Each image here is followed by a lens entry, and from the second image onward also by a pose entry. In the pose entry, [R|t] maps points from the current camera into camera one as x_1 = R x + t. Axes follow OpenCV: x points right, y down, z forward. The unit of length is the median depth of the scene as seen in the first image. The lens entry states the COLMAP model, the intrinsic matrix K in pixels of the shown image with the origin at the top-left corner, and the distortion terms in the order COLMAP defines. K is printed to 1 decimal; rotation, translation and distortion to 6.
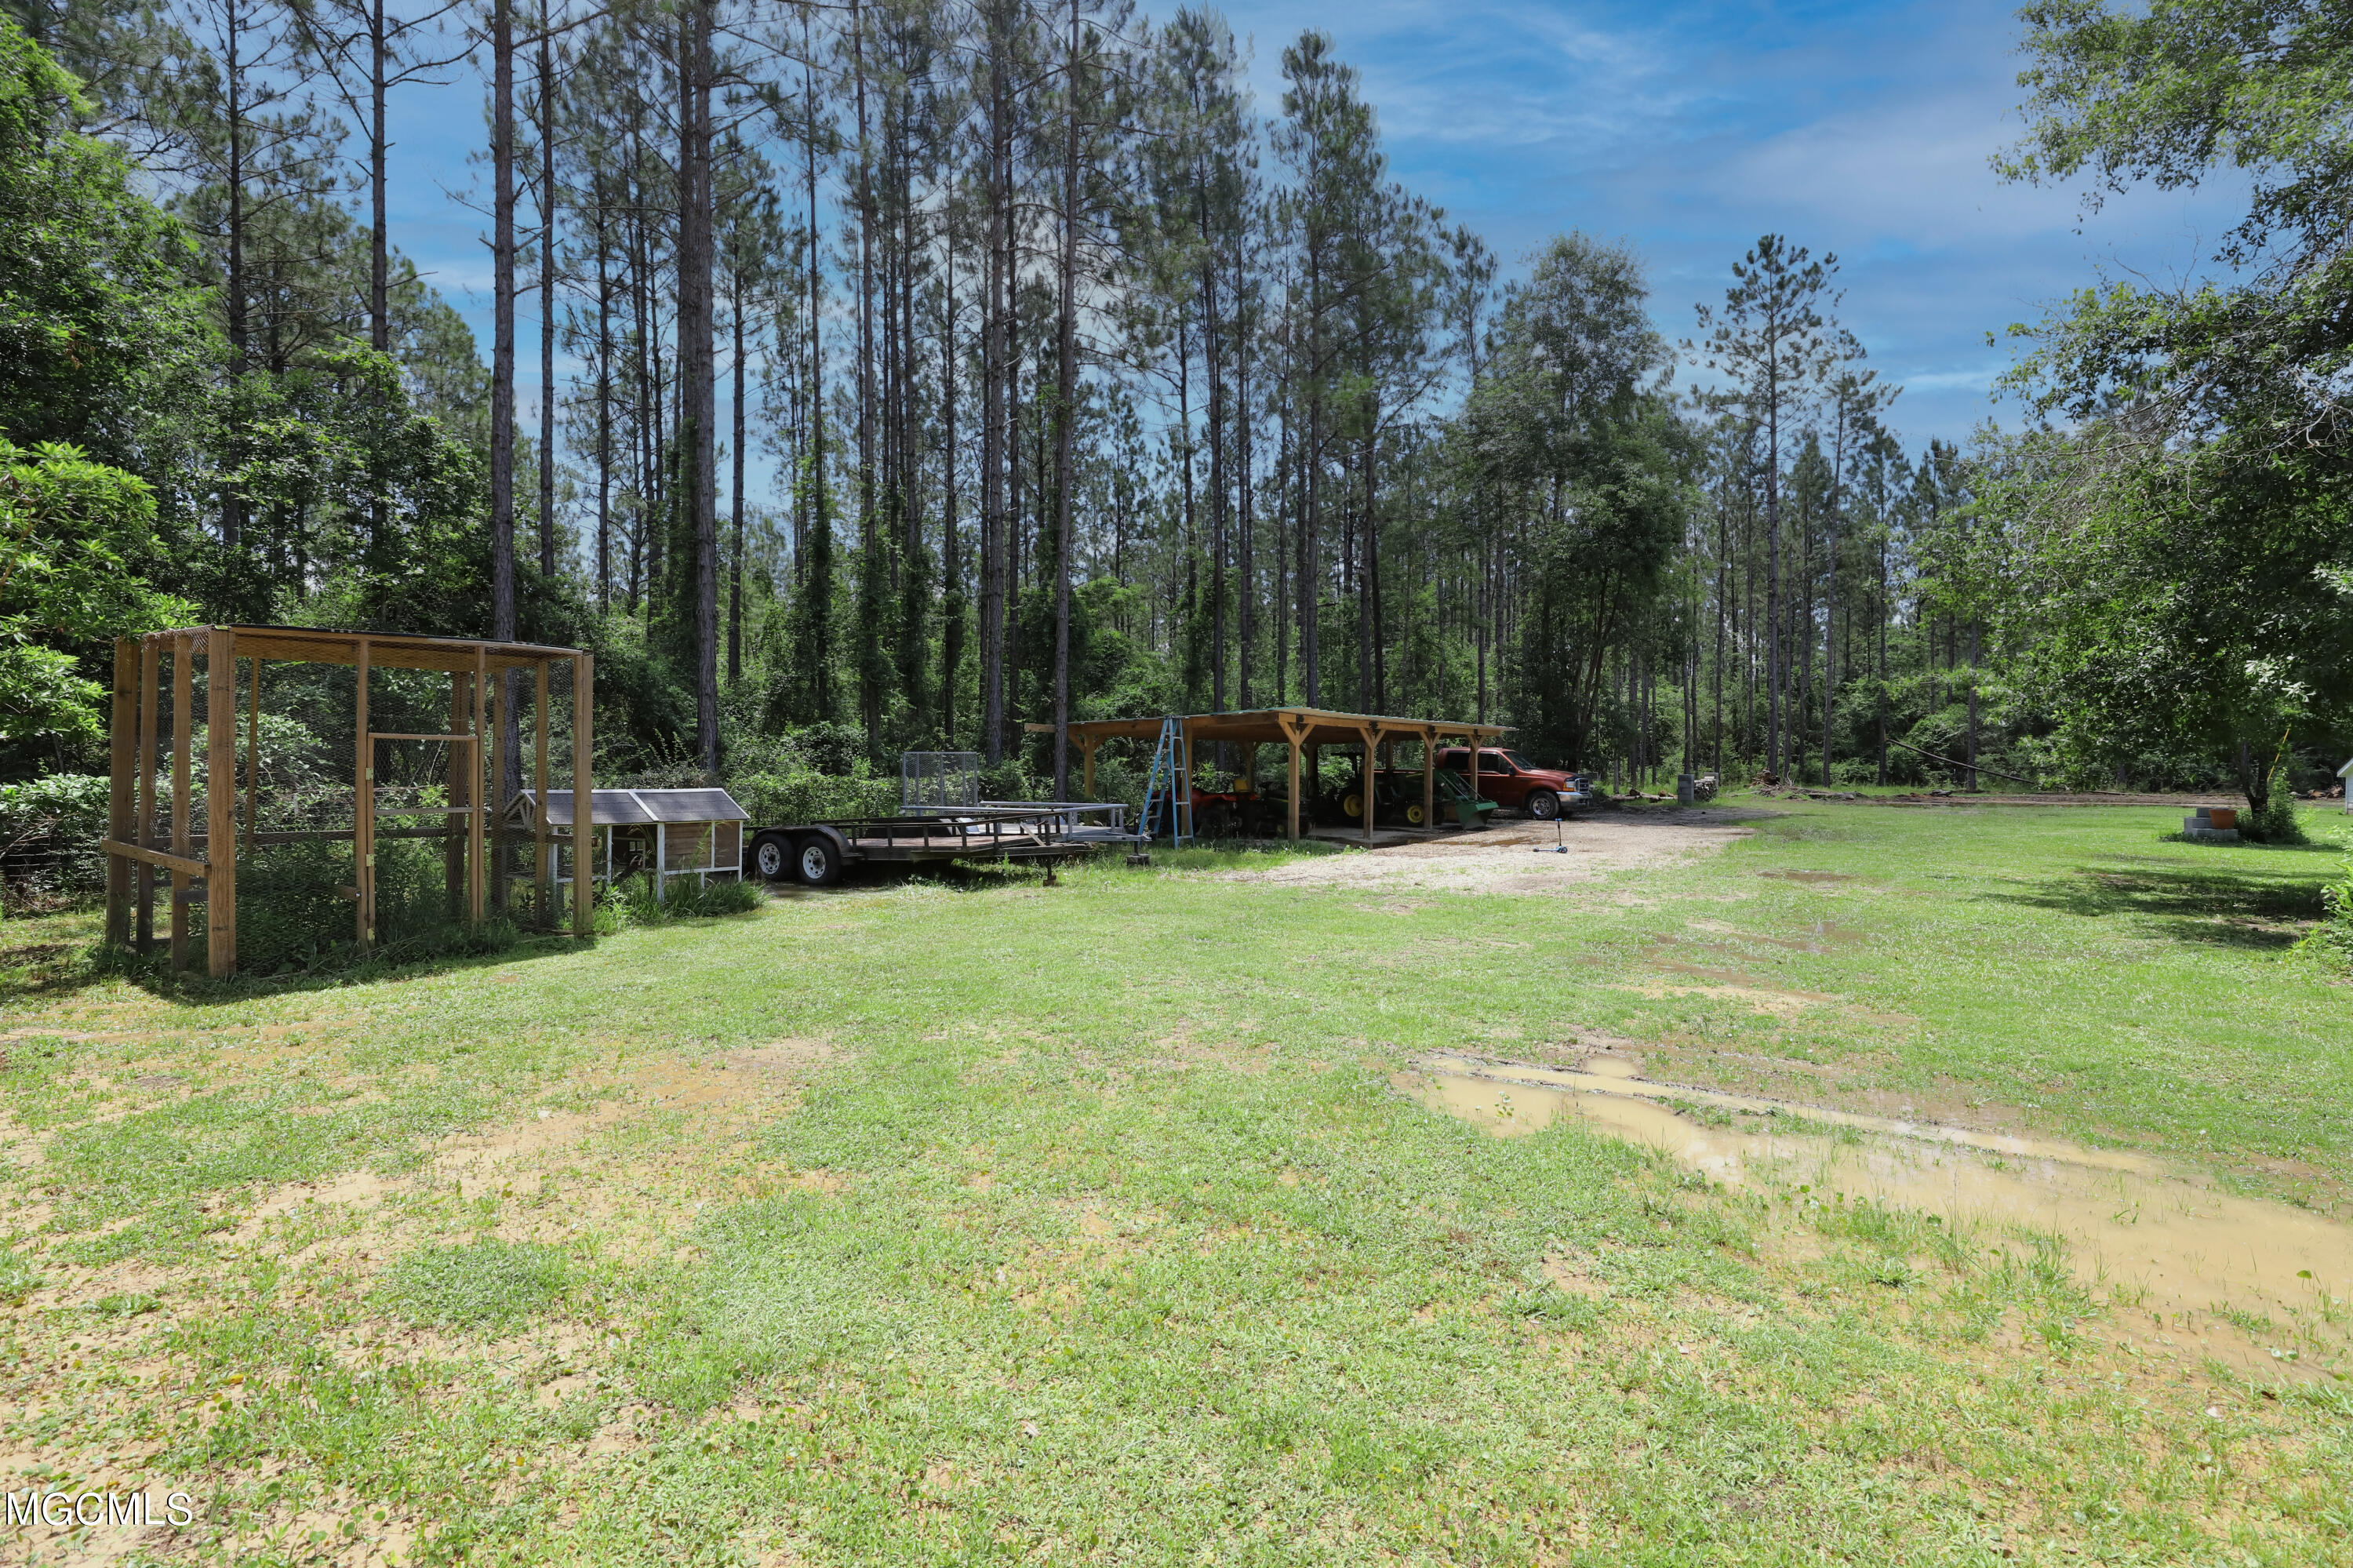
lens RADIAL K [[1071.7, 0, 1175.5], [0, 1071.7, 780.2], [0, 0, 1]] dist [-0.038466, 0.007355]
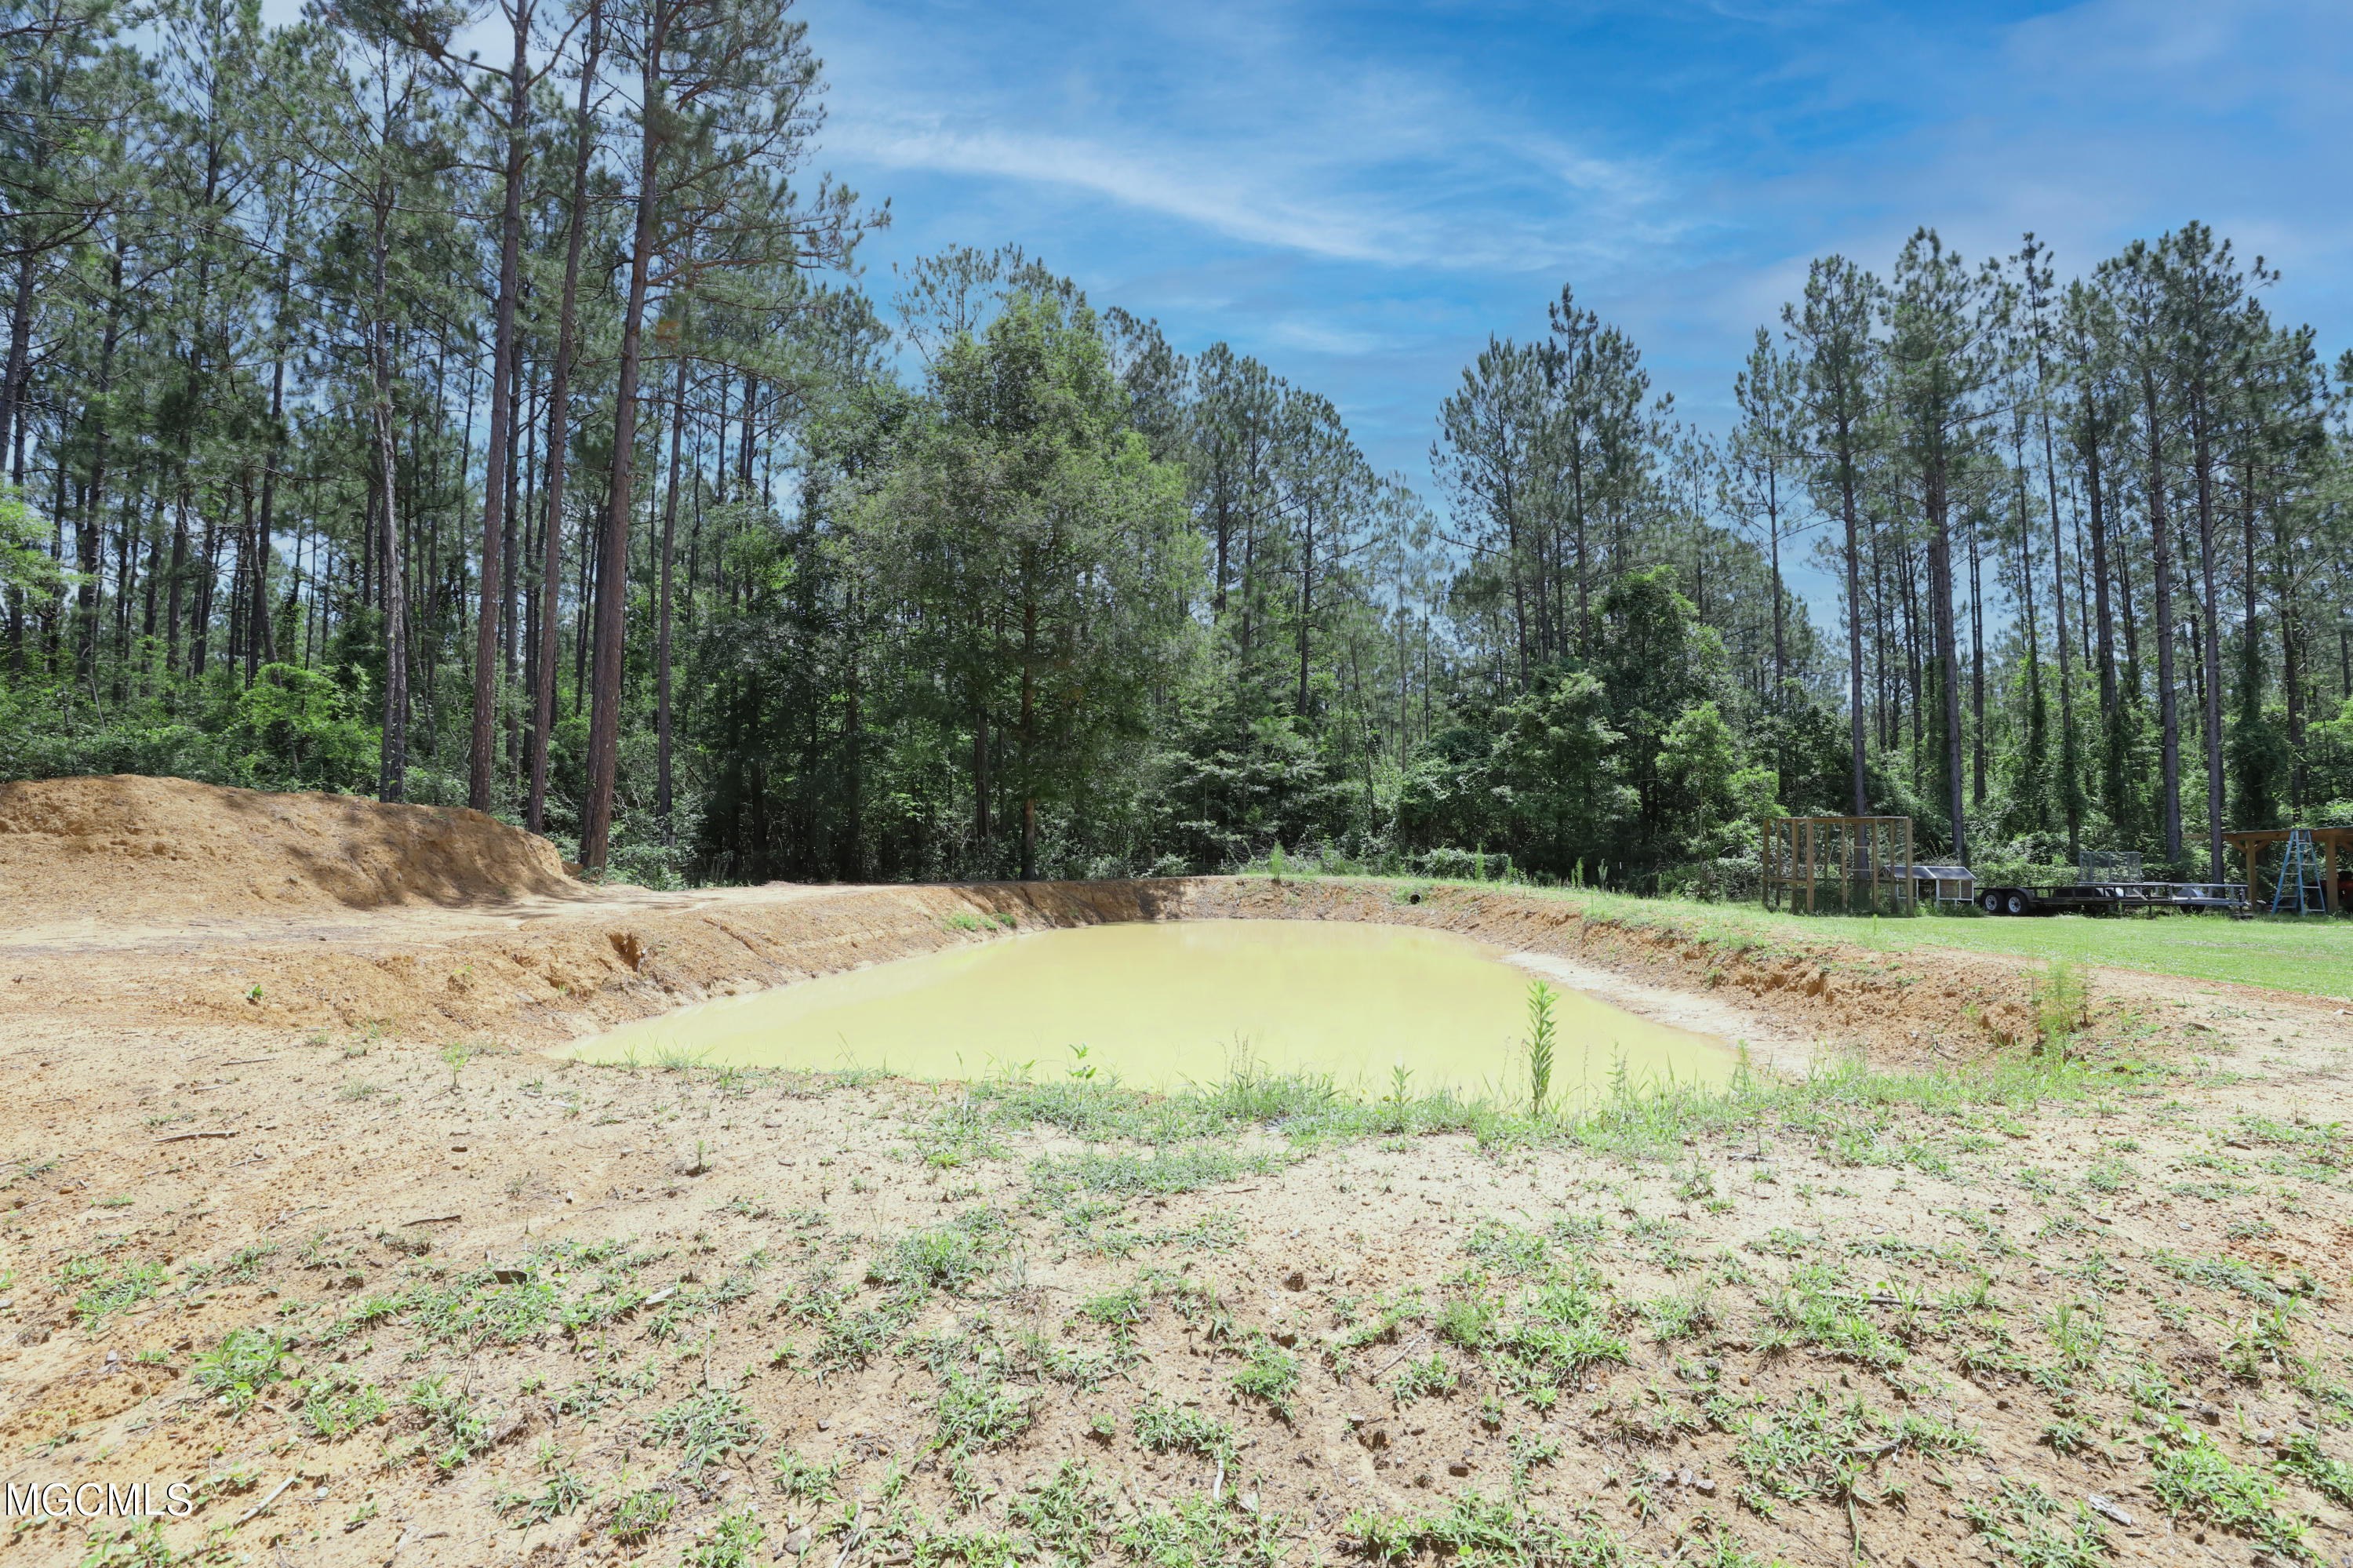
lens RADIAL K [[1071.7, 0, 1190.7], [0, 1071.7, 785.0], [0, 0, 1]] dist [-0.038466, 0.007355]
pose [[0.501206, -0.046735, -0.864065, 0.587766], [-0.026639, 0.997234, -0.069389, 0.026752], [0.864918, 0.057796, 0.498575, -1.321769]]
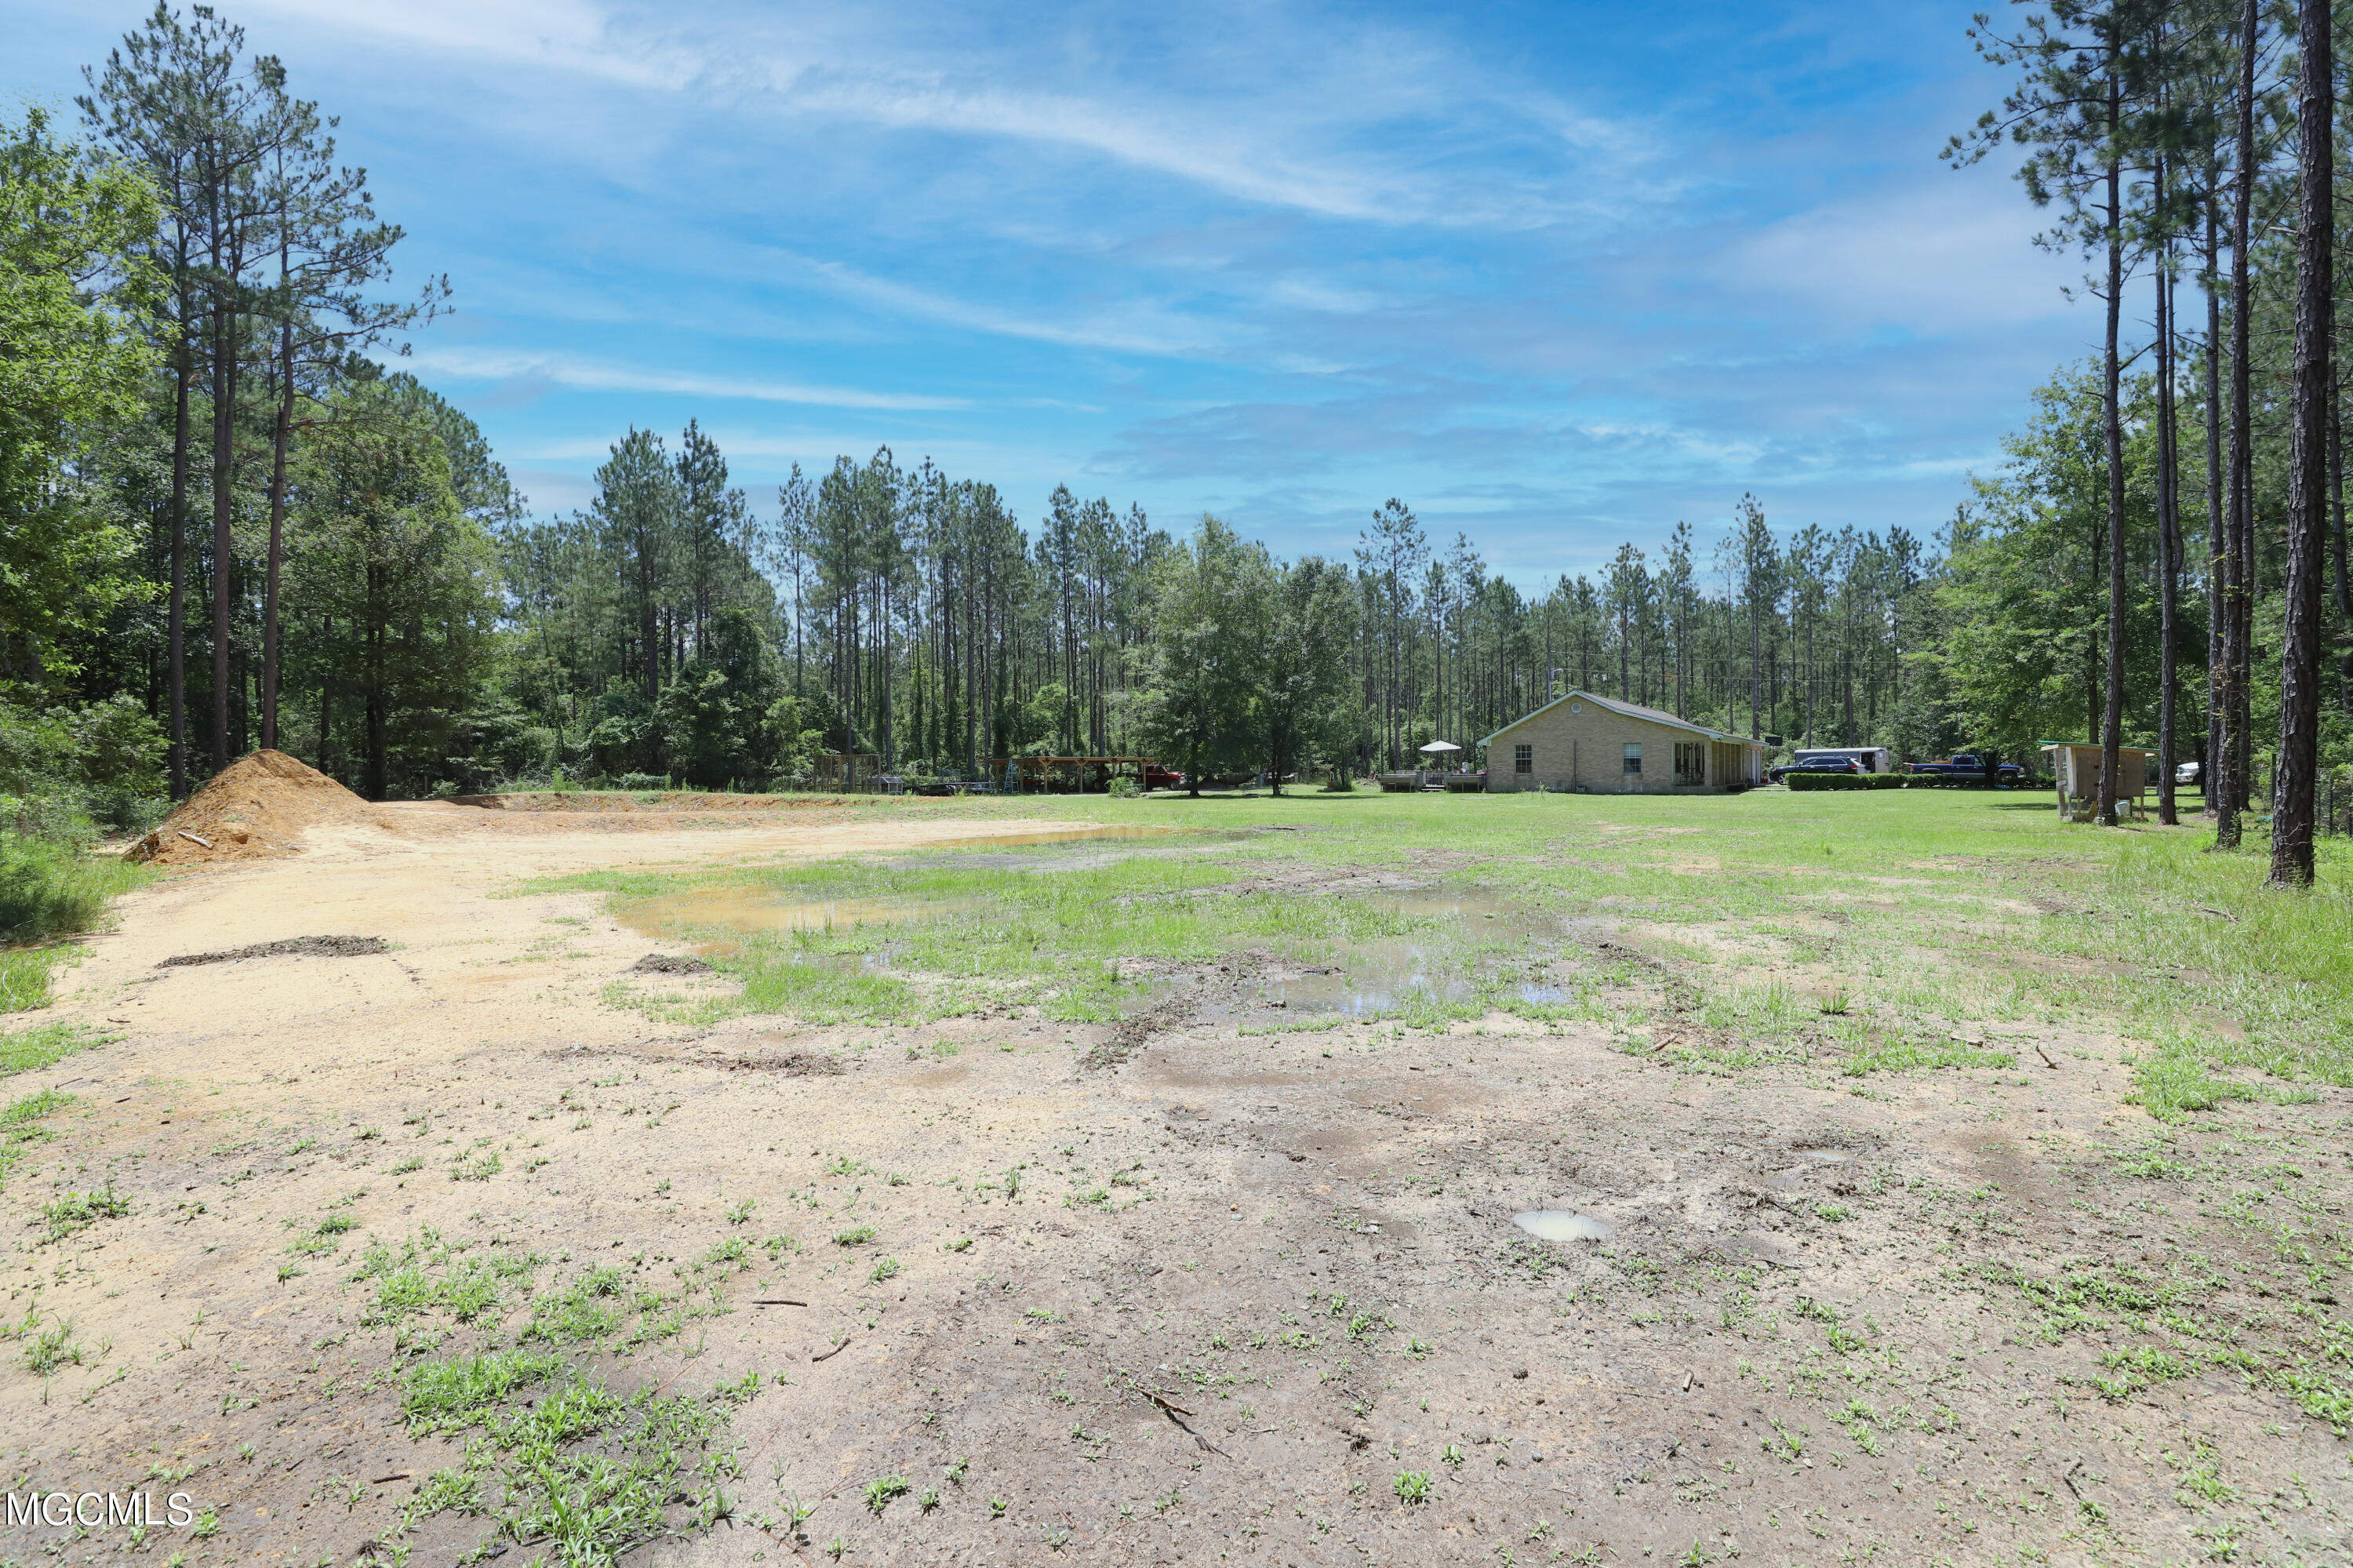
lens RADIAL K [[1071.7, 0, 1170.6], [0, 1071.7, 781.0], [0, 0, 1]] dist [-0.038466, 0.007355]
pose [[0.994836, -0.009377, -0.101057, 1.127965], [0.008783, 0.999941, -0.006315, 0.056582], [0.101111, 0.005395, 0.994861, -3.227435]]
